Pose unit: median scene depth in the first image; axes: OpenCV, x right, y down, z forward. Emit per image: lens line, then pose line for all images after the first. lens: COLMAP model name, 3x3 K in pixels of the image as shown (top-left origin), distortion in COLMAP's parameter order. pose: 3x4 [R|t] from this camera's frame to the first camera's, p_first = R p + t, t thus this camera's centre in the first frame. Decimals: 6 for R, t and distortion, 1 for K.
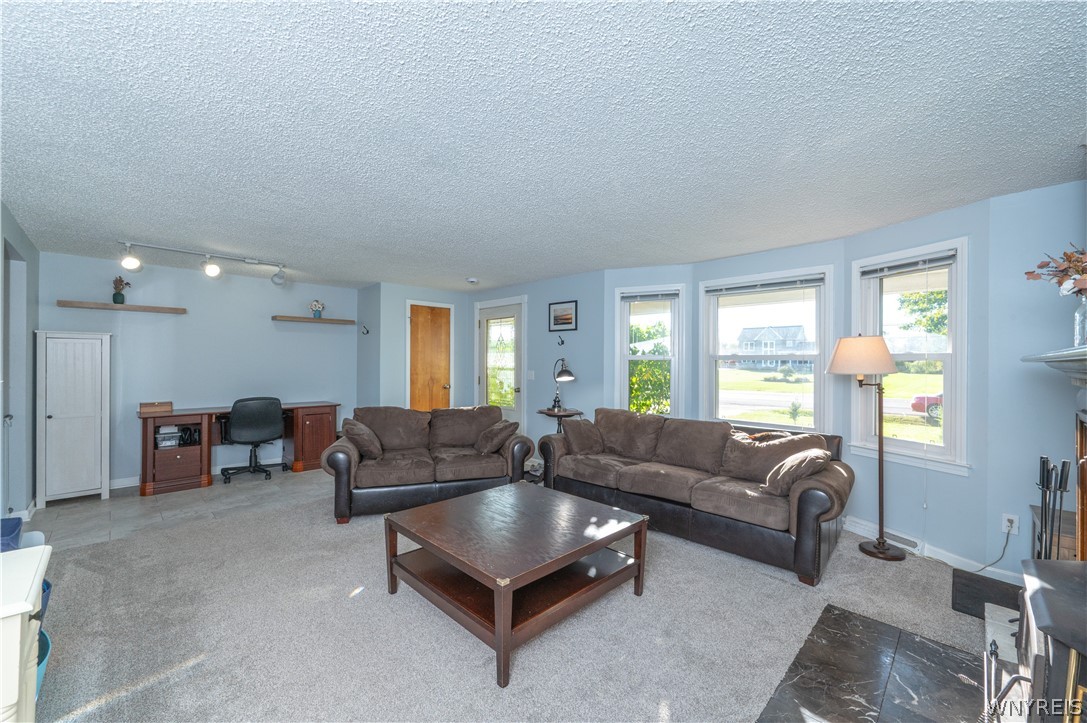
lens RADIAL K [[435.3, 0, 550.4], [0, 435.3, 368.2], [0, 0, 1]] dist [-0.002800, 0.001092]
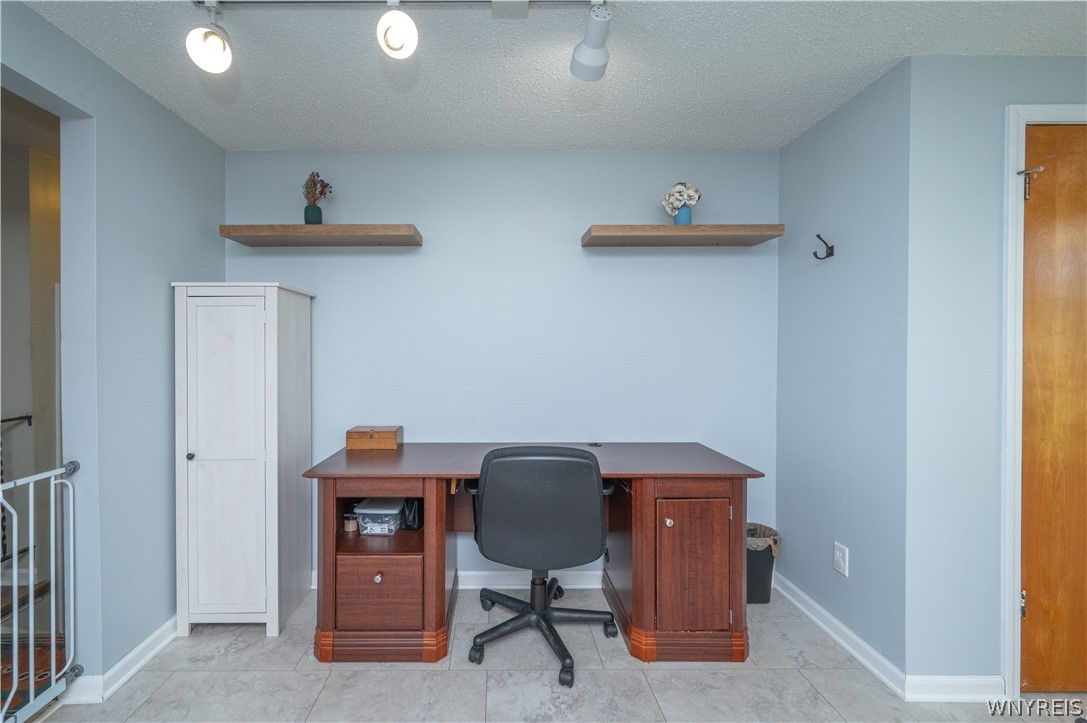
lens RADIAL K [[435.3, 0, 495.7], [0, 435.3, 350.6], [0, 0, 1]] dist [-0.002800, 0.001092]
pose [[0.714365, -0.004155, -0.699761, -0.454096], [-0.005564, 0.999917, -0.011618, -0.003718], [0.699751, 0.012193, 0.714283, 0.722856]]
